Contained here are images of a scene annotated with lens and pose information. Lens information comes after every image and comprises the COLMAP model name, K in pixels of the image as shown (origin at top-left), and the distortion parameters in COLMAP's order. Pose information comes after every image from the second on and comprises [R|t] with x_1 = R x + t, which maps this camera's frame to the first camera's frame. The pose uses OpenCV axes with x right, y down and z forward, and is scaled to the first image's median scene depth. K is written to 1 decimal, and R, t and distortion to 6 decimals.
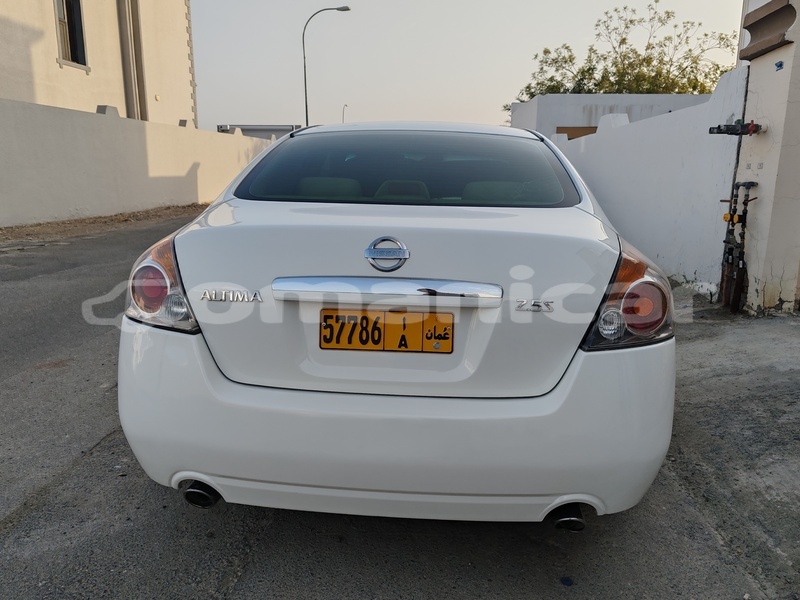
lens RADIAL K [[622.5, 0, 400.0], [0, 622.5, 300.0], [0, 0, 1]] dist [-0.013193, -0.014461]
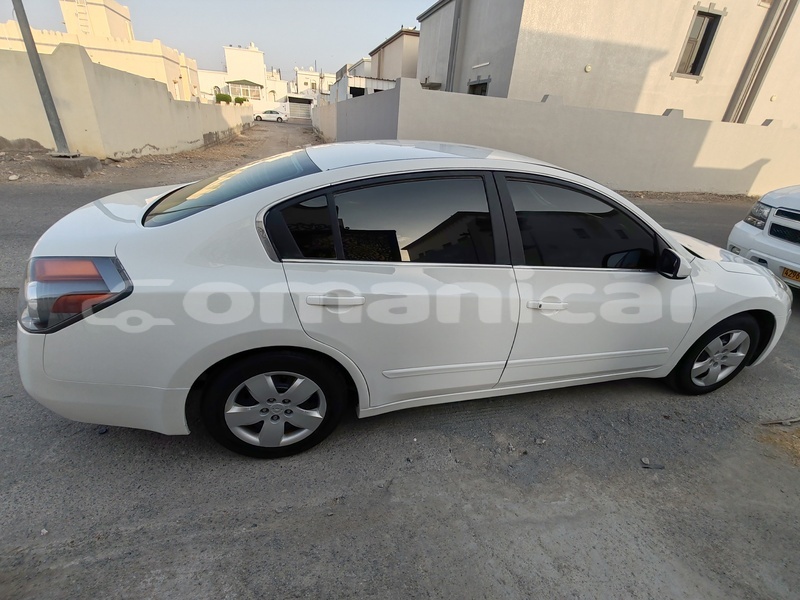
lens RADIAL K [[365.4, 0, 419.9], [0, 365.4, 298.6], [0, 0, 1]] dist [0.003490, 0.001156]
pose [[0.313145, 0.417988, -0.852776, 0.179223], [-0.257071, 0.901722, 0.347580, -0.064822], [0.914251, 0.110380, 0.389822, 0.191736]]
